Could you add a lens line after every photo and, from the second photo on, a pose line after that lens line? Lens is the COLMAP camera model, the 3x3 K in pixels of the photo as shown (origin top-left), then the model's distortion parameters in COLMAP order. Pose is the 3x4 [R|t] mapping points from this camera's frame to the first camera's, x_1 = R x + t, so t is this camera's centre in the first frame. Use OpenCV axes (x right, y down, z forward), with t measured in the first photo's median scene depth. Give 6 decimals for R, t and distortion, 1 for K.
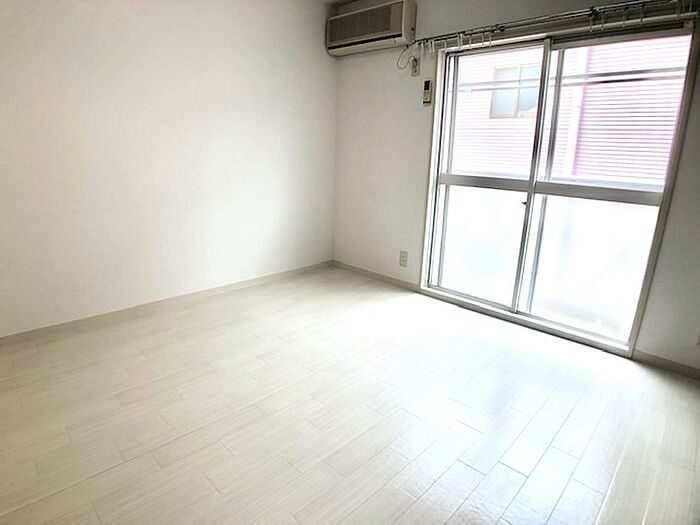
lens RADIAL K [[394.0, 0, 338.3], [0, 394.0, 258.5], [0, 0, 1]] dist [-0.087191, 0.015039]
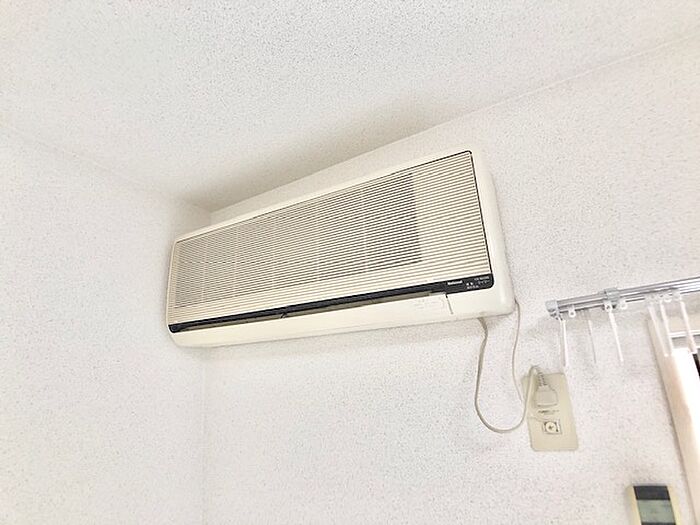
lens RADIAL K [[394.0, 0, 338.3], [0, 394.0, 258.5], [0, 0, 1]] dist [-0.087191, 0.015039]
pose [[0.971872, -0.000969, 0.235506, 0.033085], [0.133358, 0.826485, -0.546935, -0.475902], [-0.194112, 0.562958, 0.803367, 0.815649]]
